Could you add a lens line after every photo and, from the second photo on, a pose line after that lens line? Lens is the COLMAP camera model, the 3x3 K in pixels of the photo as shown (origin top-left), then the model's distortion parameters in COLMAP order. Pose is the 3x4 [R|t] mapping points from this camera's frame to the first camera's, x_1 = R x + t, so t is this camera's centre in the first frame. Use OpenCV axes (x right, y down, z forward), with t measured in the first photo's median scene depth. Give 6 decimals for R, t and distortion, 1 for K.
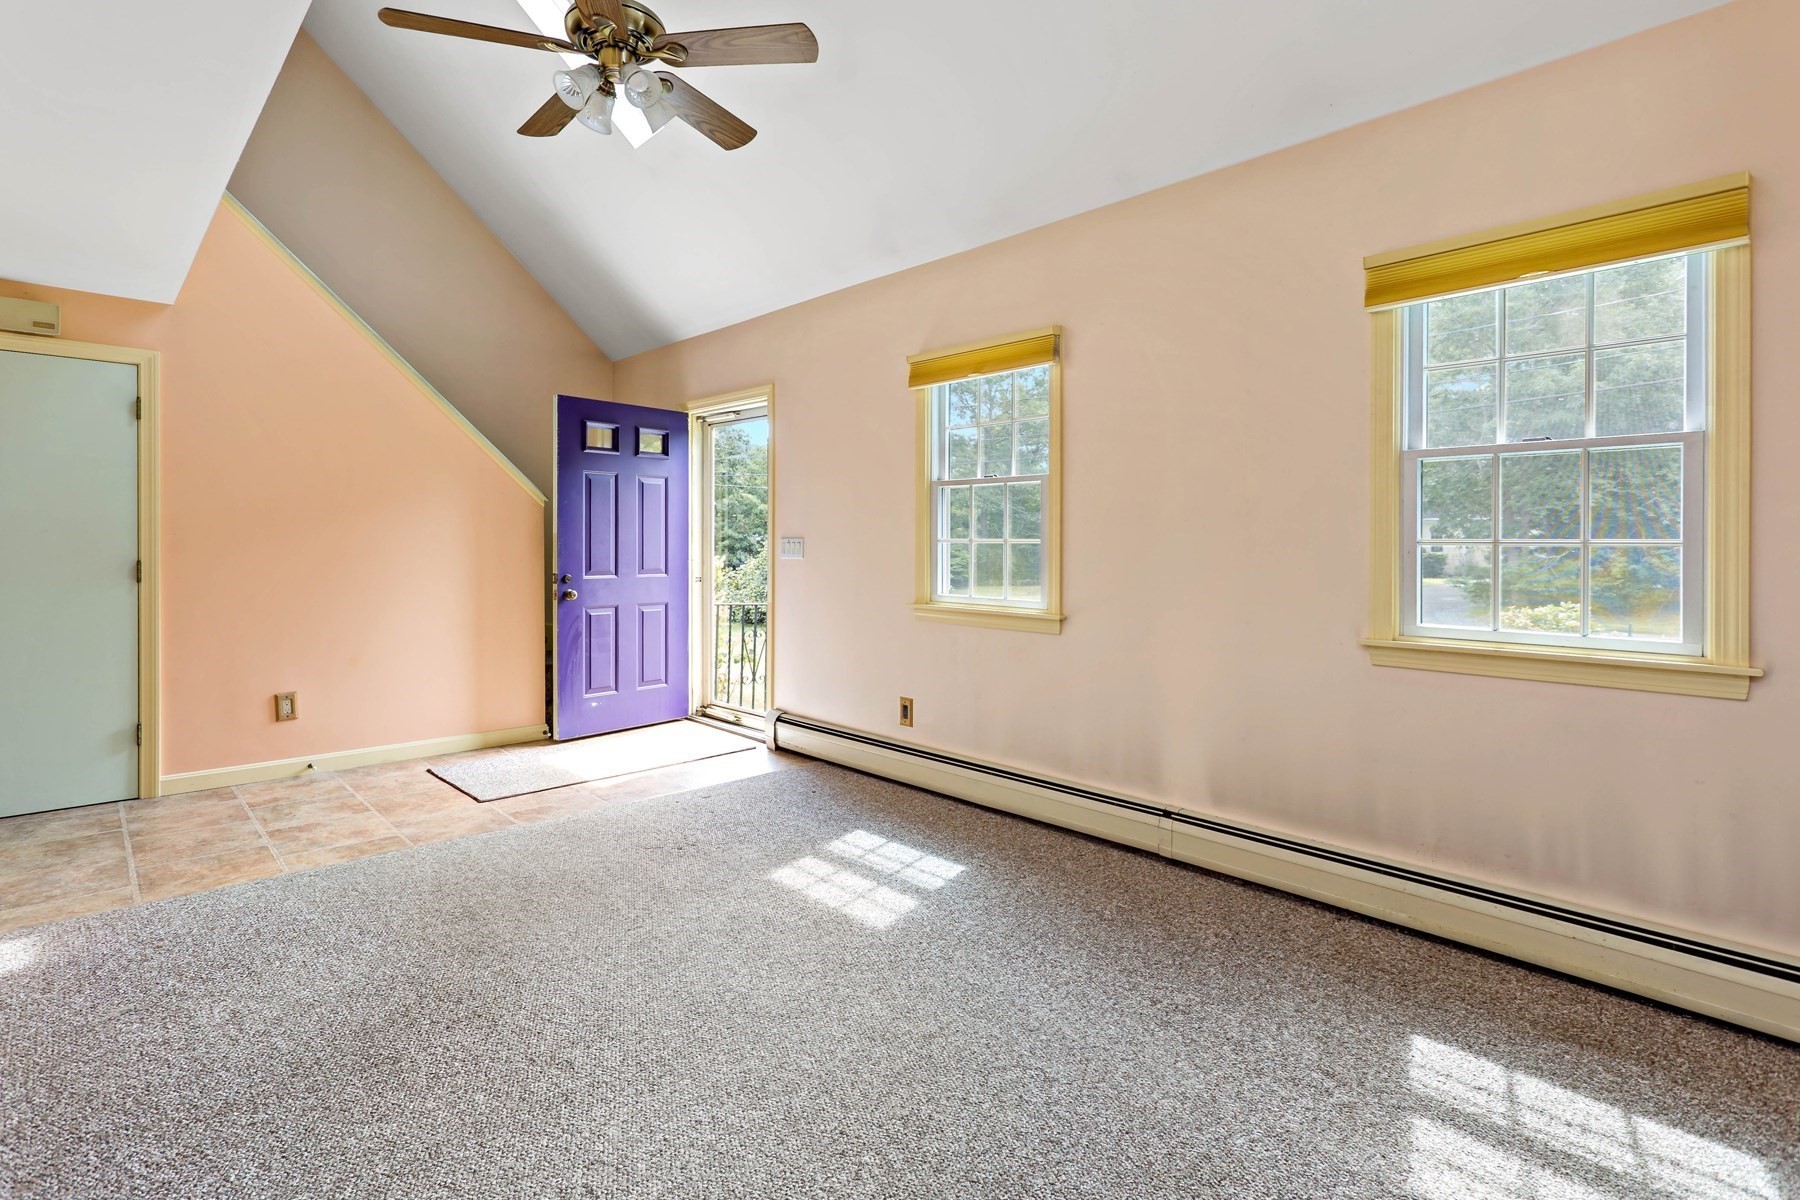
lens RADIAL K [[846.2, 0, 961.1], [0, 846.2, 552.6], [0, 0, 1]] dist [0.001970, -0.000491]
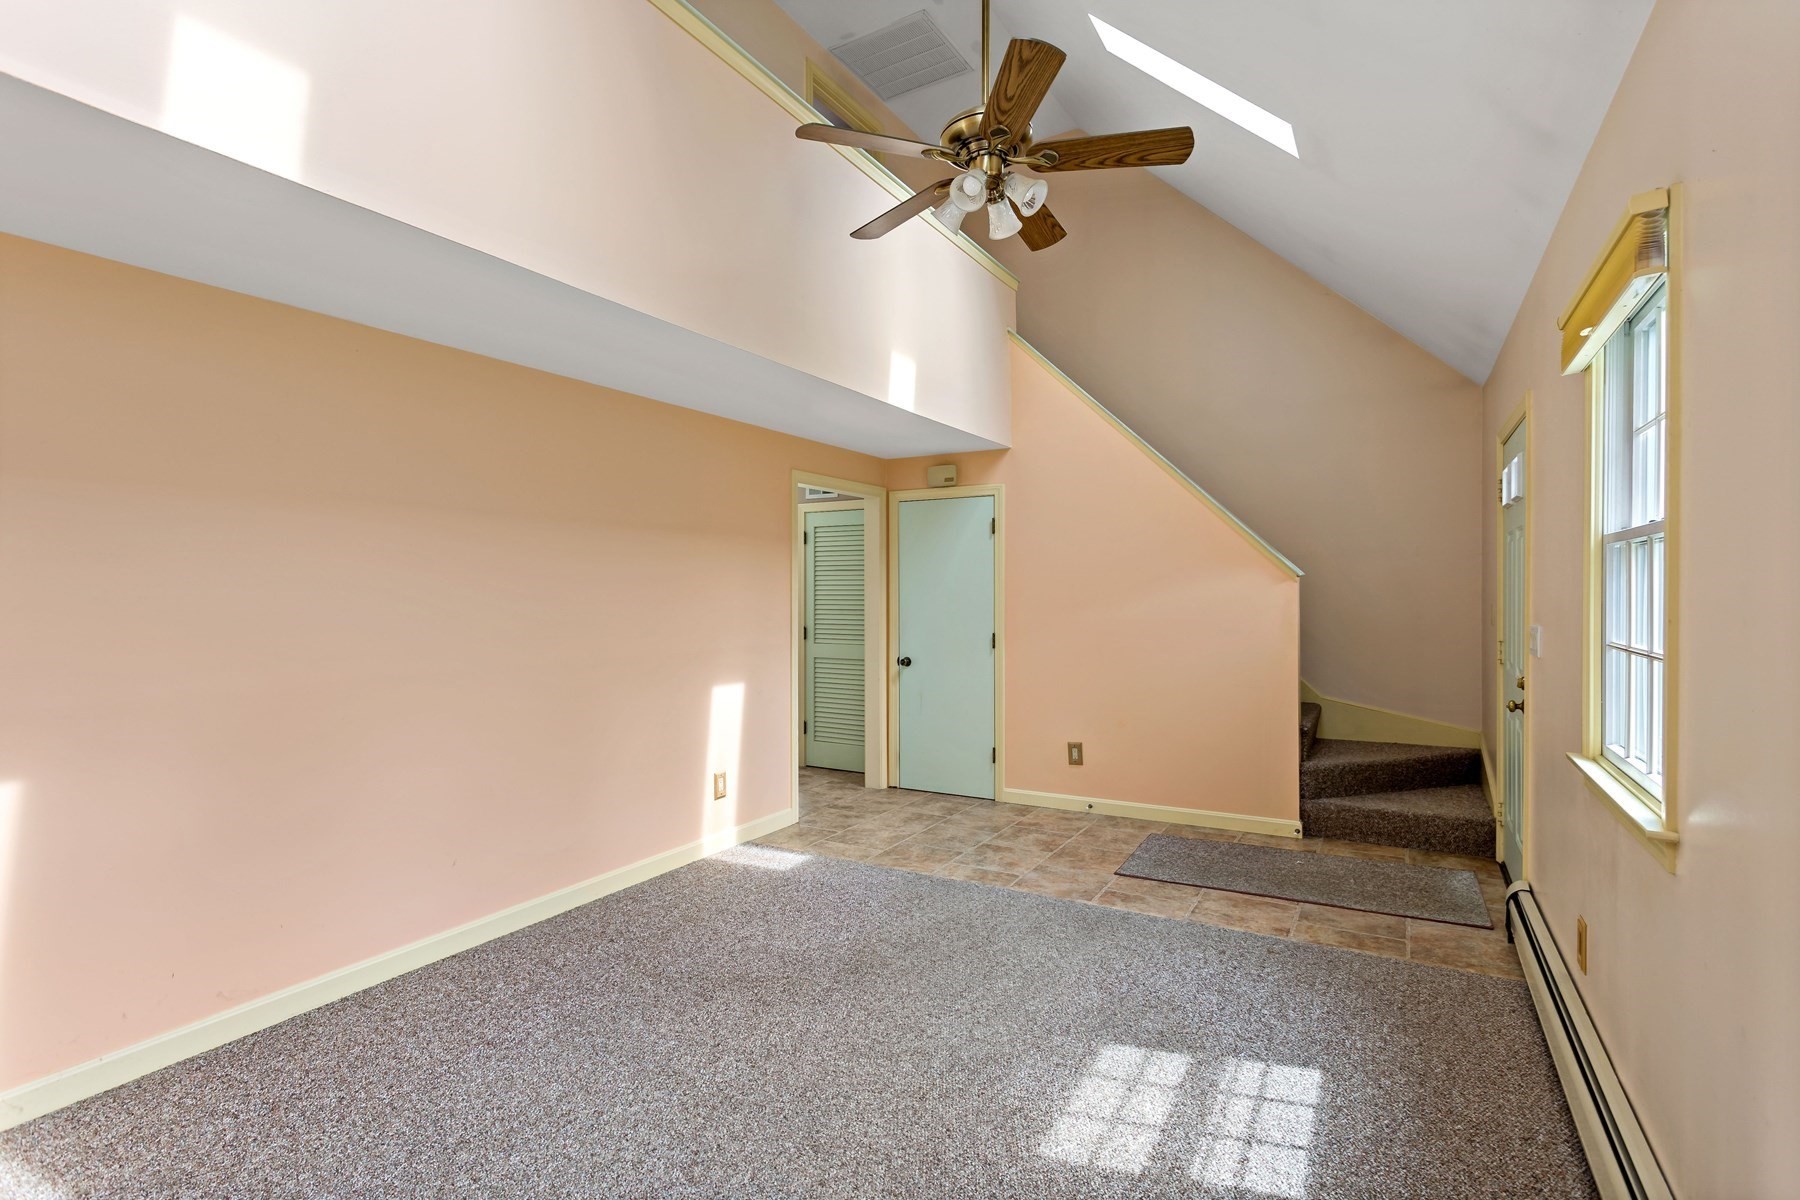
lens RADIAL K [[919.2, 0, 892.3], [0, 919.2, 595.9], [0, 0, 1]] dist [-0.011573, 0.004956]
pose [[0.243474, -0.000075, -0.969908, 0.572429], [-0.003128, 0.999995, -0.000863, -0.059899], [0.969902, 0.003244, 0.243472, 0.549032]]
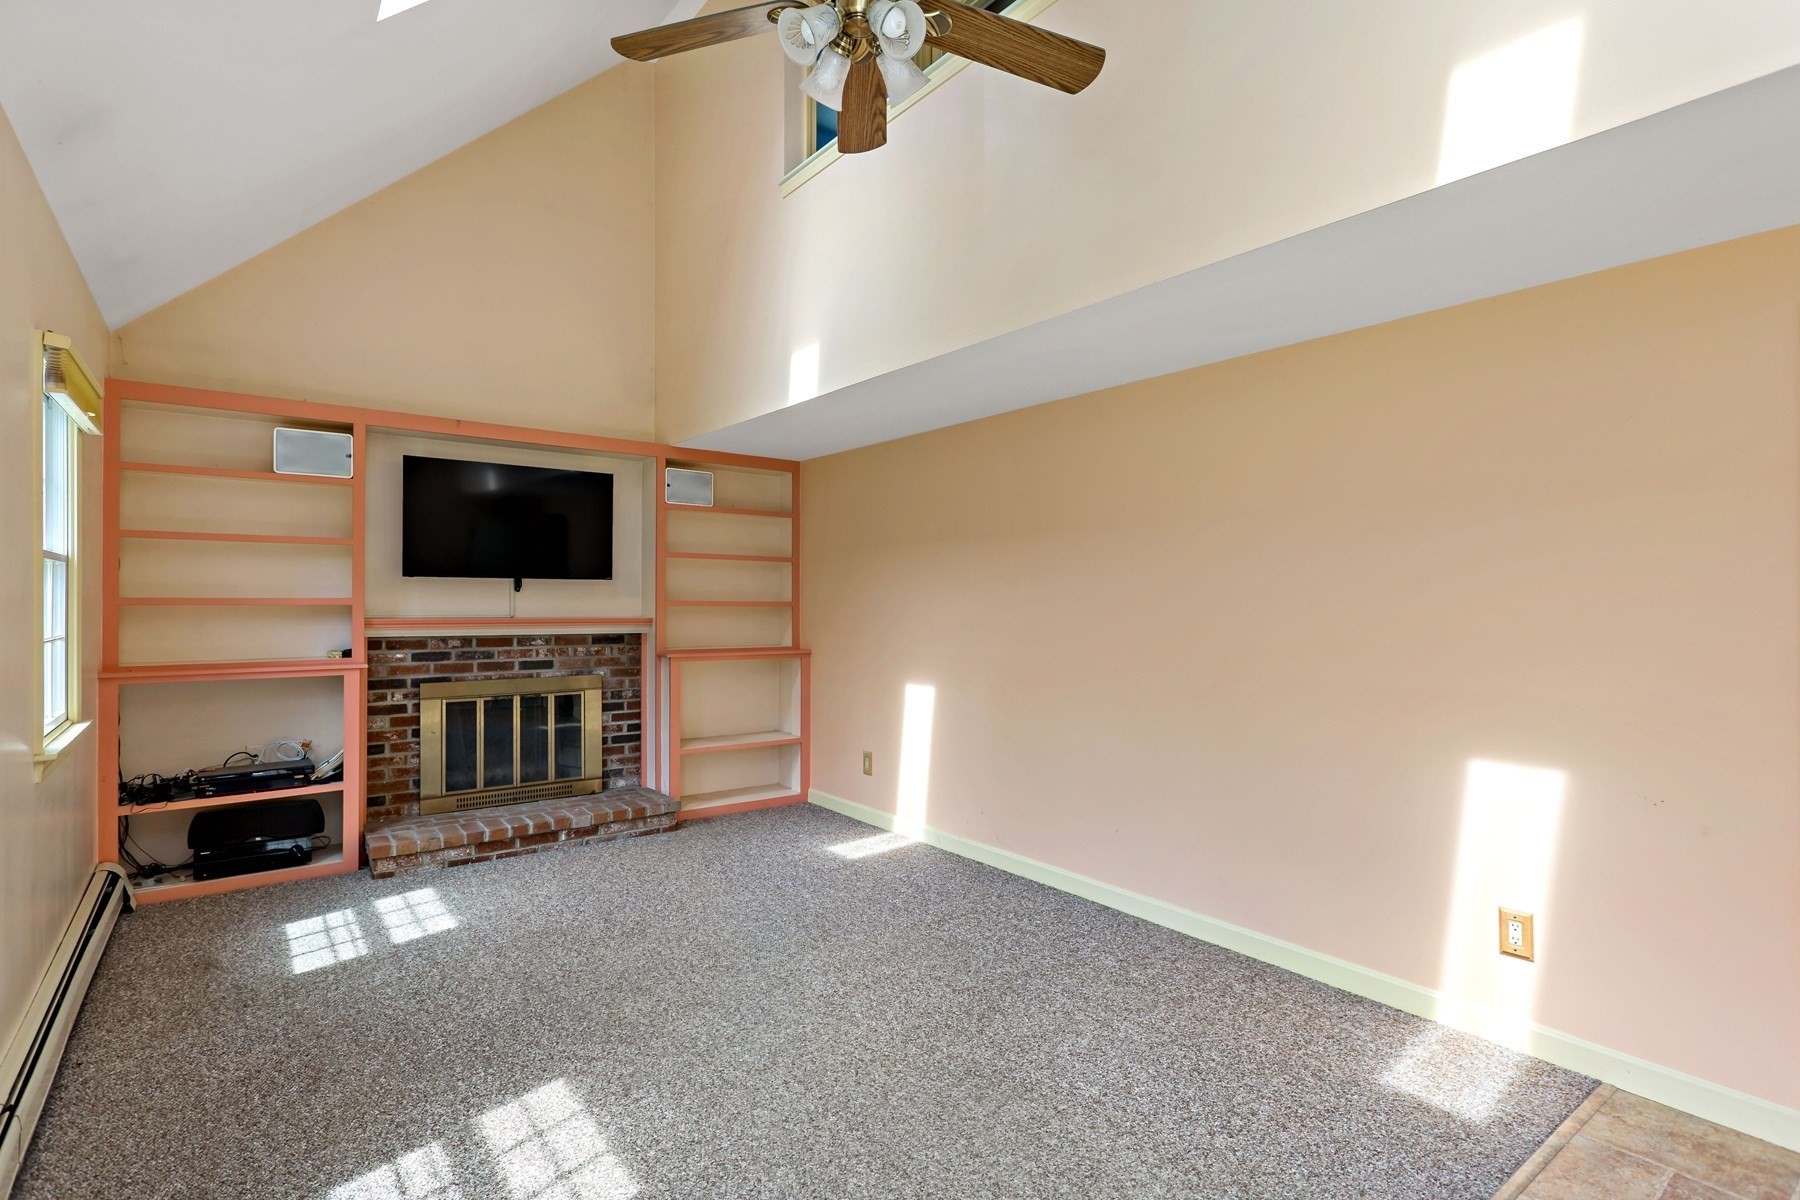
lens RADIAL K [[919.2, 0, 909.3], [0, 919.2, 589.7], [0, 0, 1]] dist [-0.011573, 0.004956]
pose [[-0.983128, -0.007984, 0.182746, -0.525462], [-0.007847, 0.999968, 0.001472, -0.070706], [-0.182752, 0.000013, -0.983159, 1.569796]]
